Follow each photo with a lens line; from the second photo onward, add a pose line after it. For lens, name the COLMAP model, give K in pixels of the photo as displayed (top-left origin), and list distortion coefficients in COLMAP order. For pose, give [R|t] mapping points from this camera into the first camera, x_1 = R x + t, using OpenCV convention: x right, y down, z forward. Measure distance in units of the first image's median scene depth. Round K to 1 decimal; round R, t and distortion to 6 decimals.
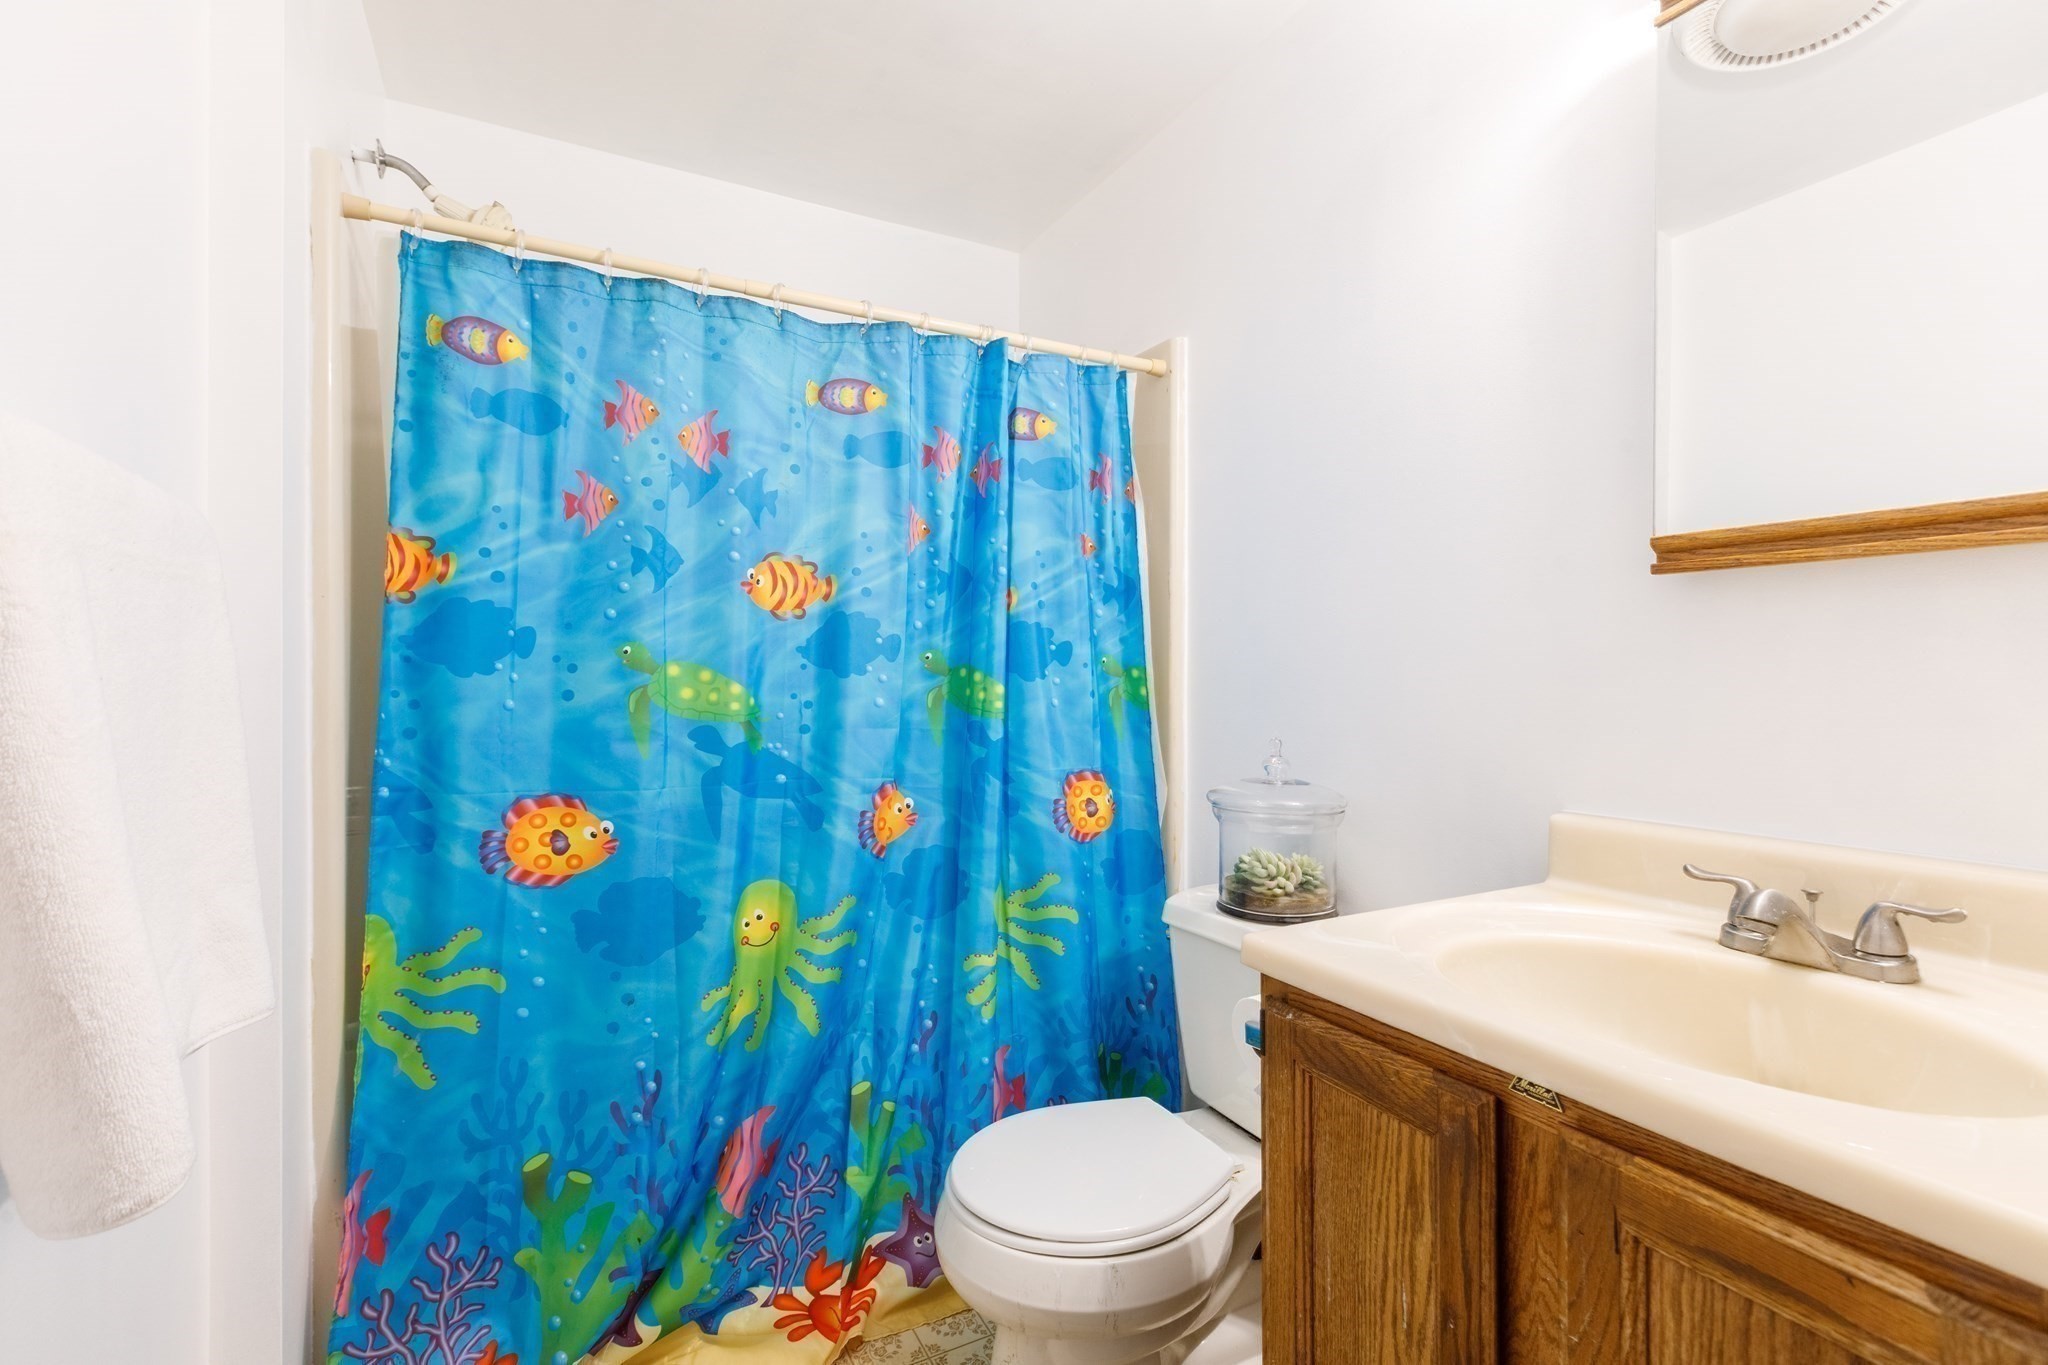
lens RADIAL K [[920.7, 0, 1009.4], [0, 920.7, 676.4], [0, 0, 1]] dist [0.001337, 0.000878]
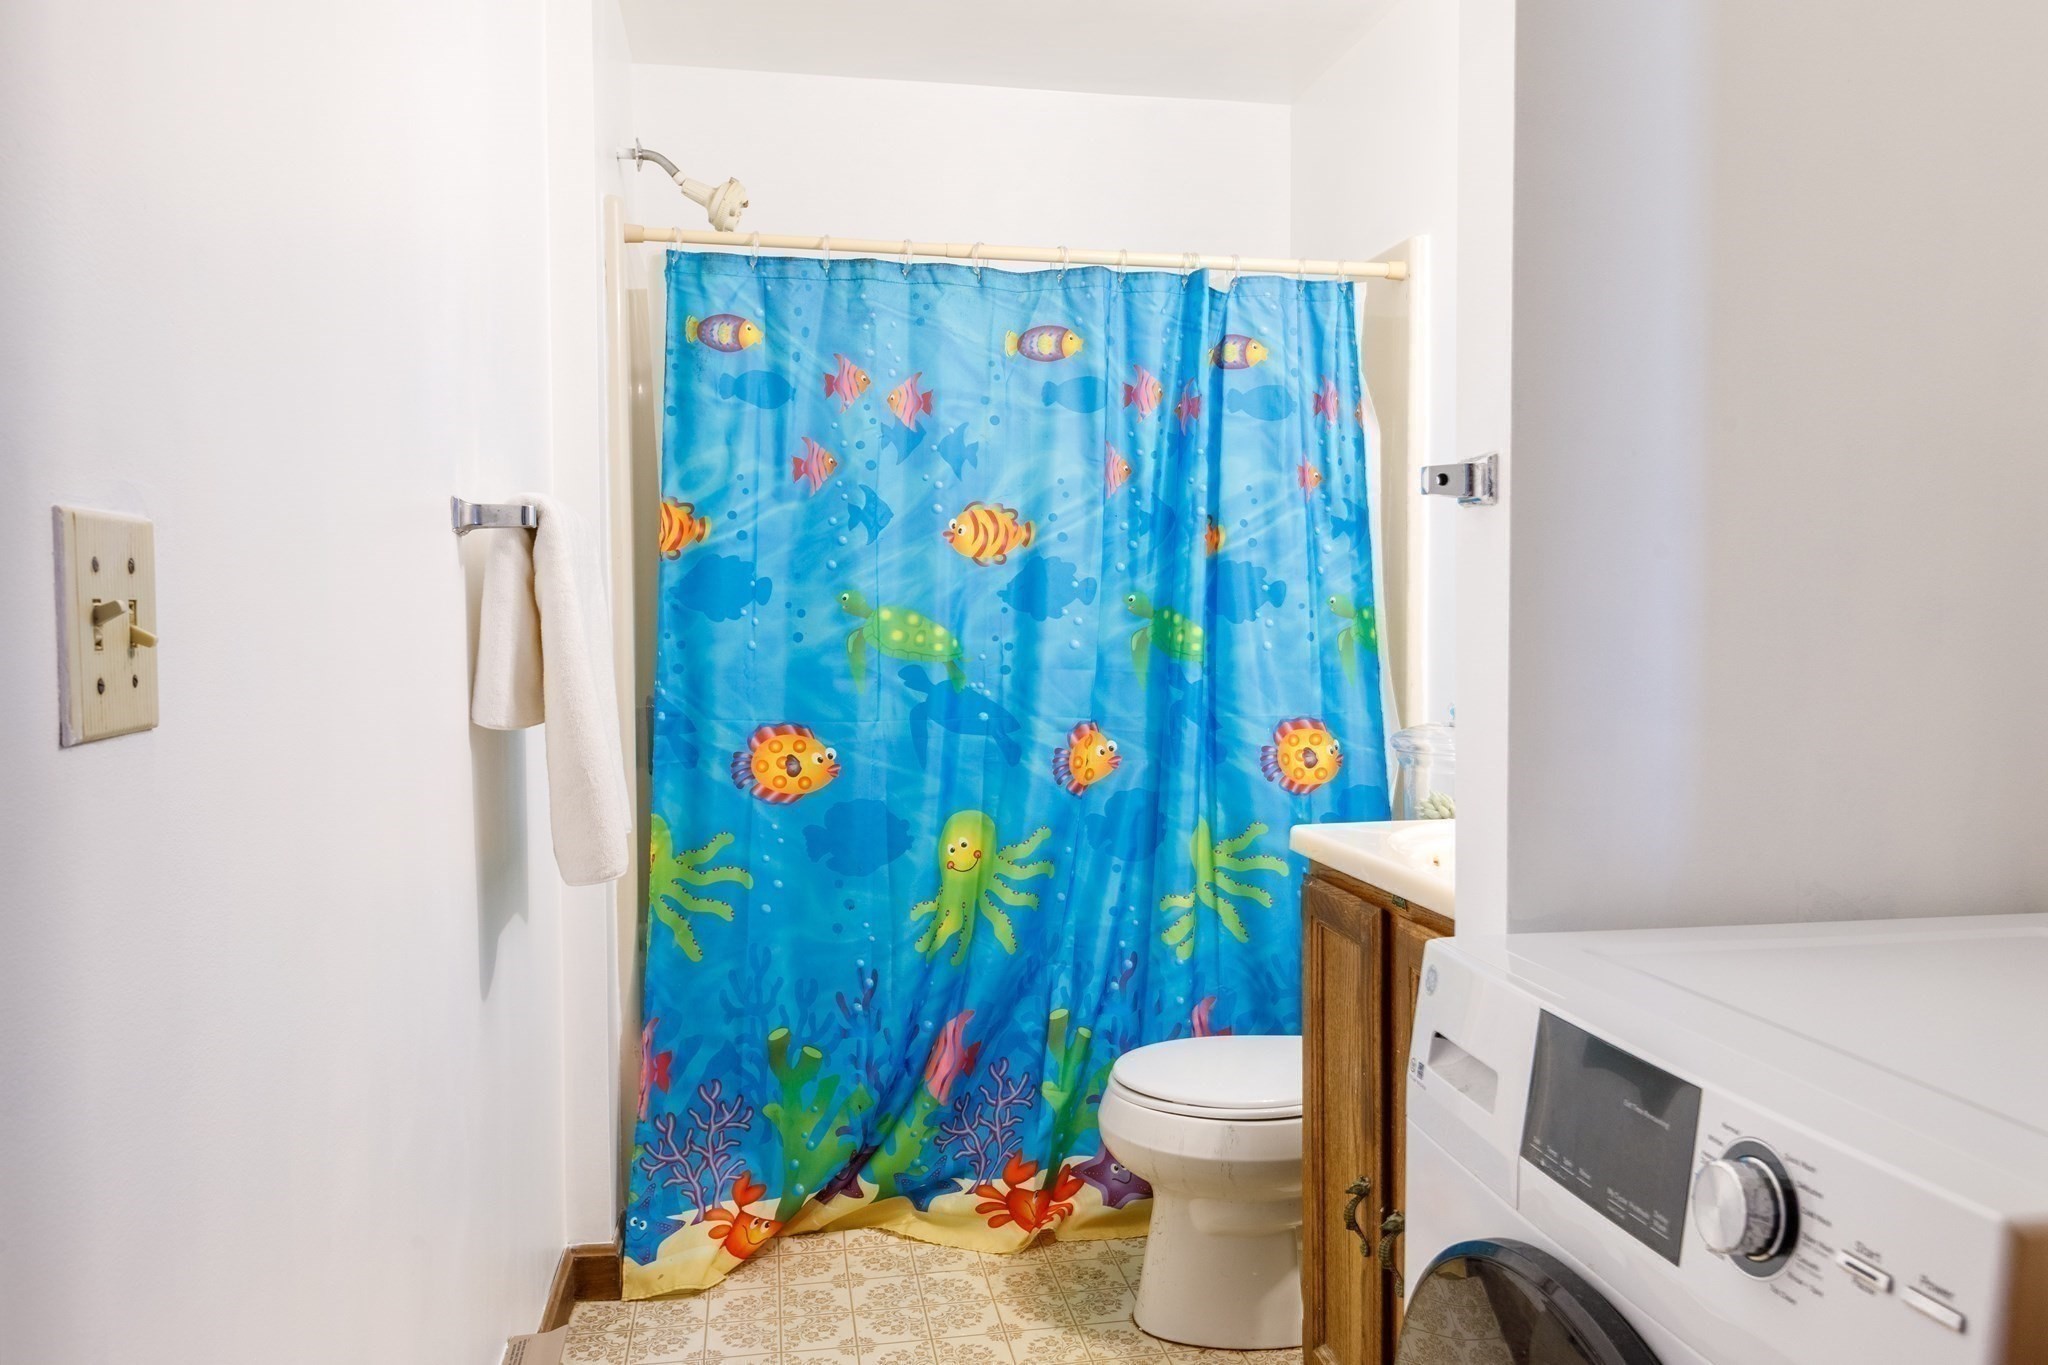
lens RADIAL K [[1463.4, 0, 1028.4], [0, 1463.4, 681.3], [0, 0, 1]] dist [0.008099, 0.000638]
pose [[0.956486, 0.005537, -0.291726, 0.310288], [0.005957, 0.999241, 0.038498, 0.006736], [0.291718, -0.038560, 0.955727, -0.626692]]
